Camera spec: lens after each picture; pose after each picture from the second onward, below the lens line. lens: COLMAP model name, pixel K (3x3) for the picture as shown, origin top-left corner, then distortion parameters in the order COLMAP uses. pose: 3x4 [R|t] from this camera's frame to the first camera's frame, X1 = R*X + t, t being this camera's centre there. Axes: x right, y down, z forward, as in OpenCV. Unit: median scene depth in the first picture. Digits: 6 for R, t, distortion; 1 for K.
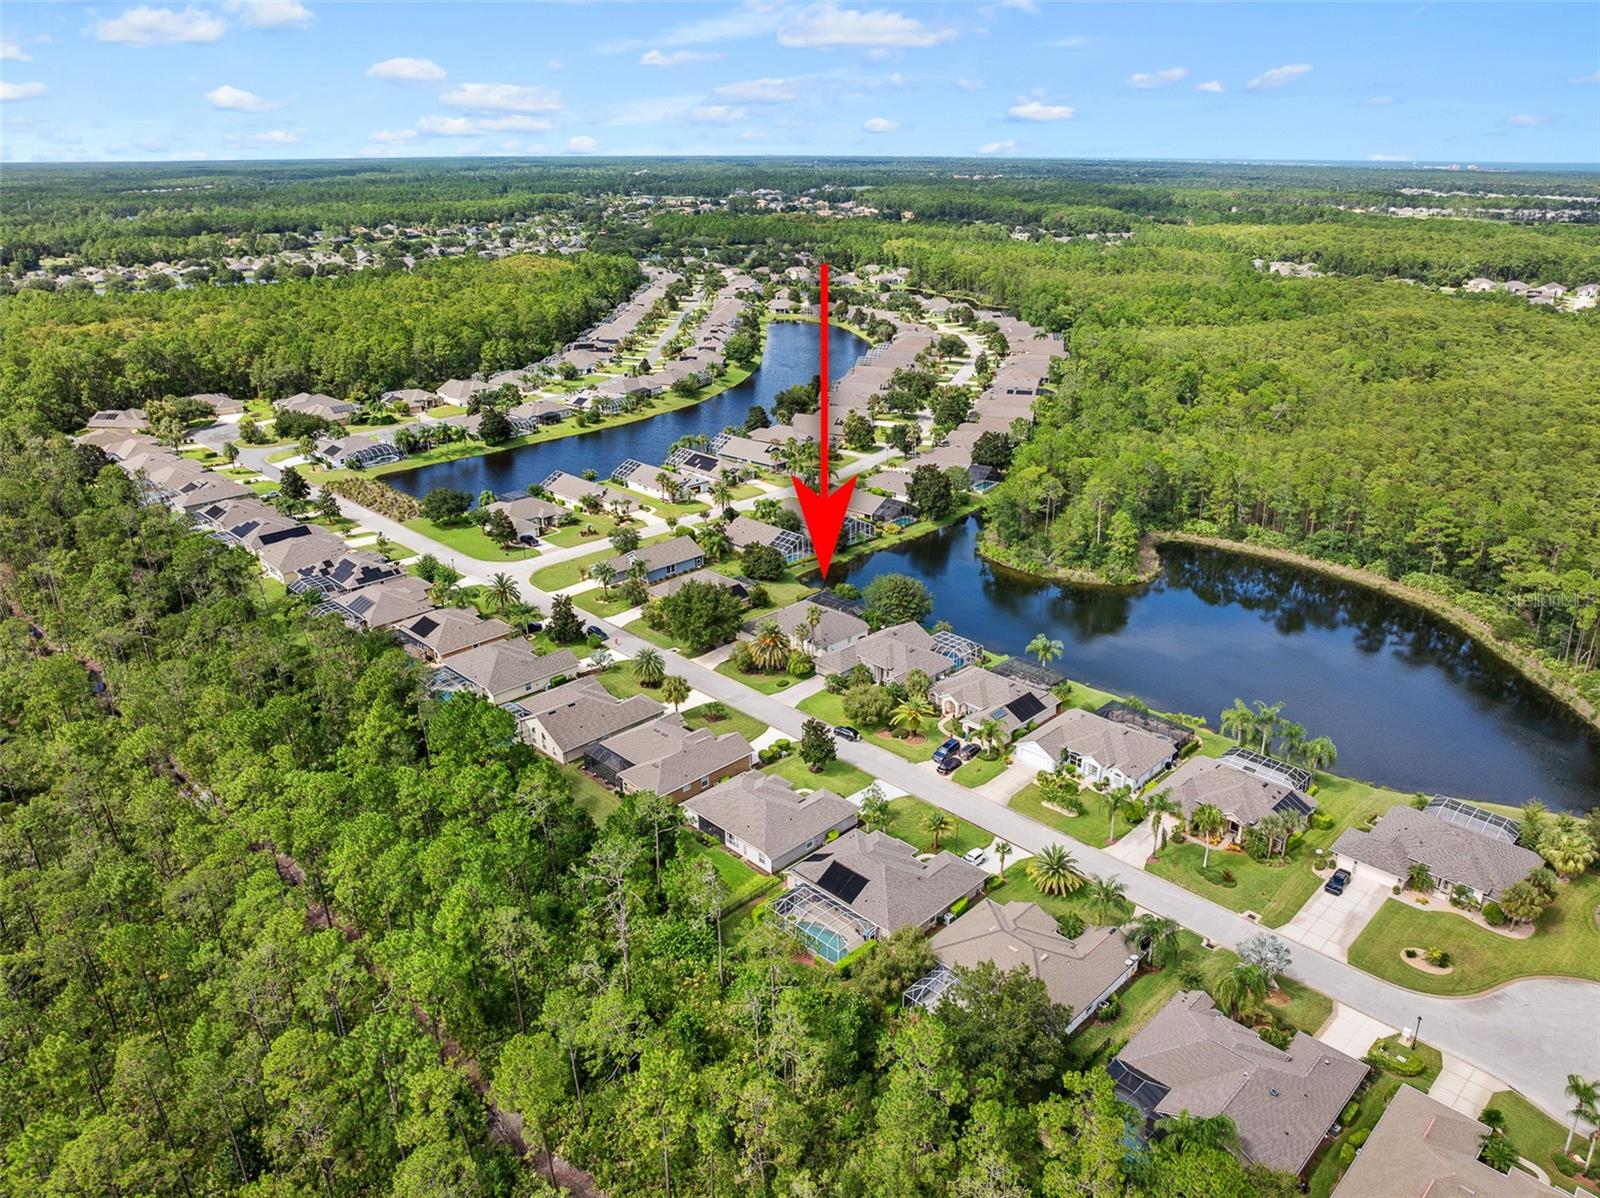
lens RADIAL K [[1061.4, 0, 825.6], [0, 1061.4, 663.3], [0, 0, 1]] dist [-0.027191, -0.000277]
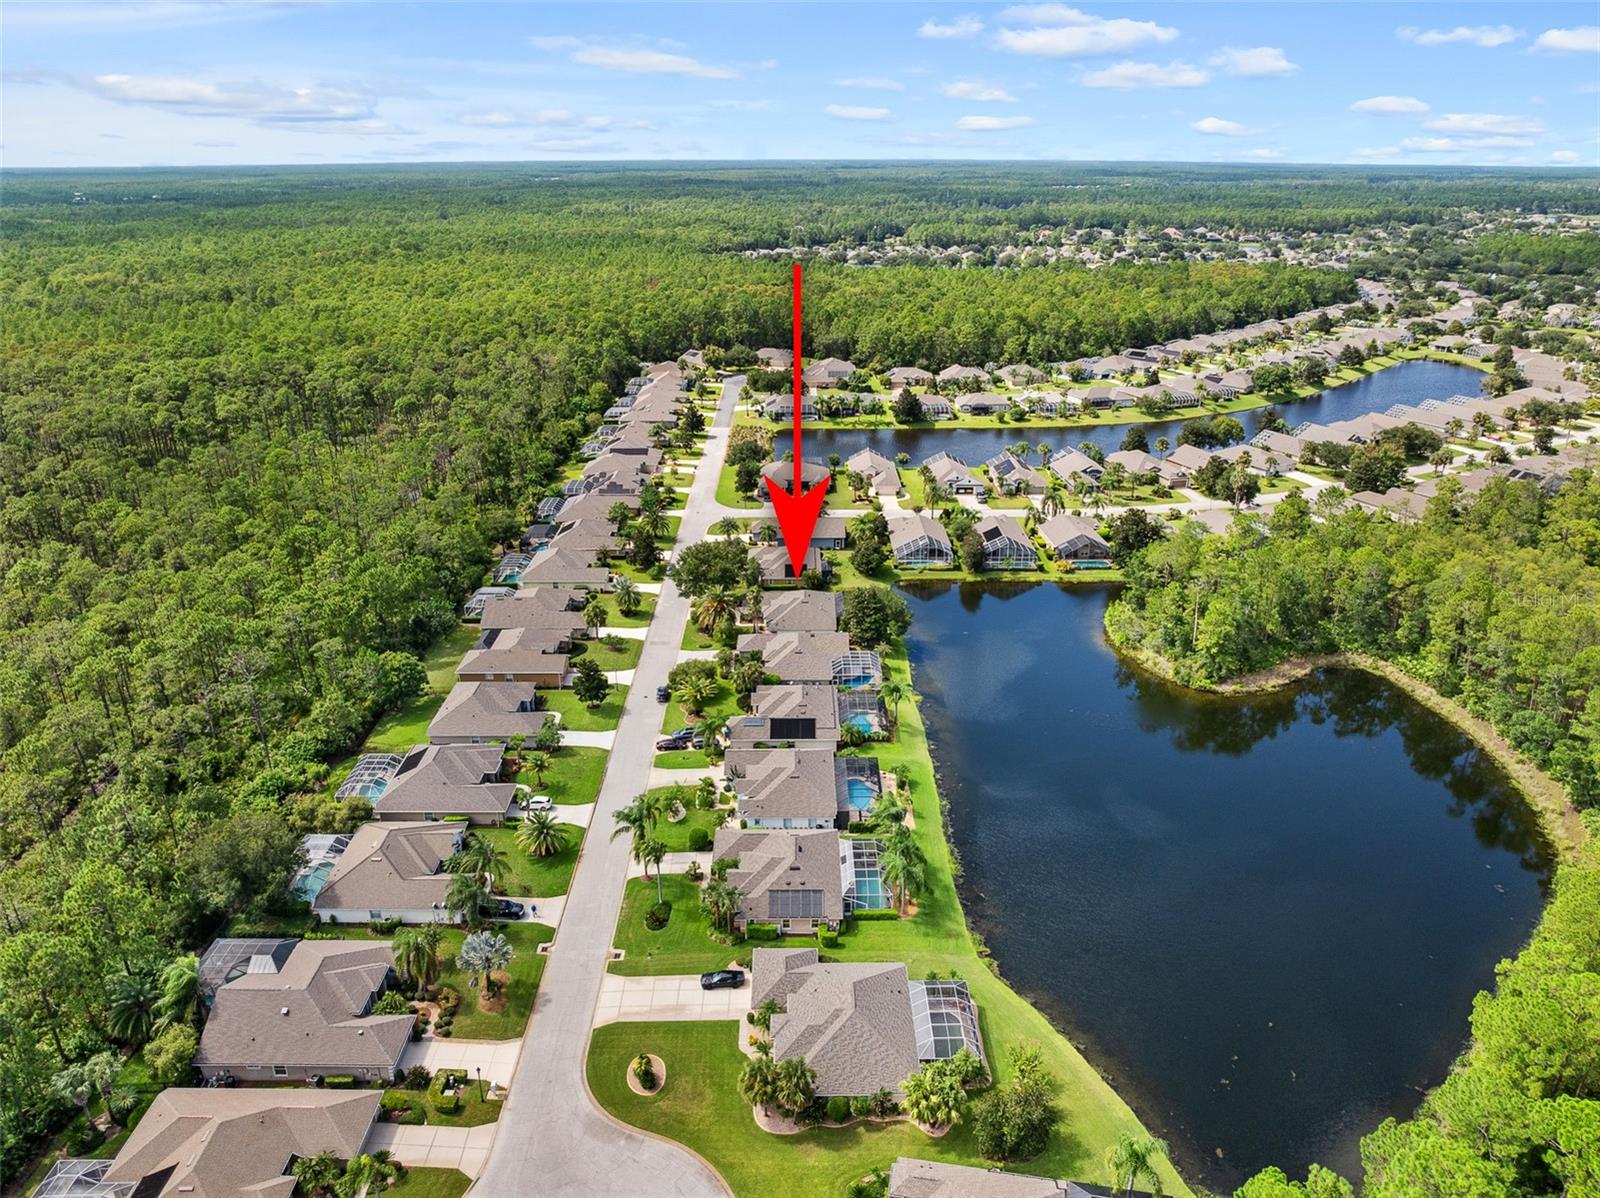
lens RADIAL K [[1123.0, 0, 800.0], [0, 1123.0, 599.0], [0, 0, 1]] dist [-0.037992, -0.002558]
pose [[0.704899, 0.259813, -0.660012, 0.613464], [-0.307734, 0.950386, 0.045455, -0.086404], [0.639076, 0.171067, 0.749879, 0.175906]]
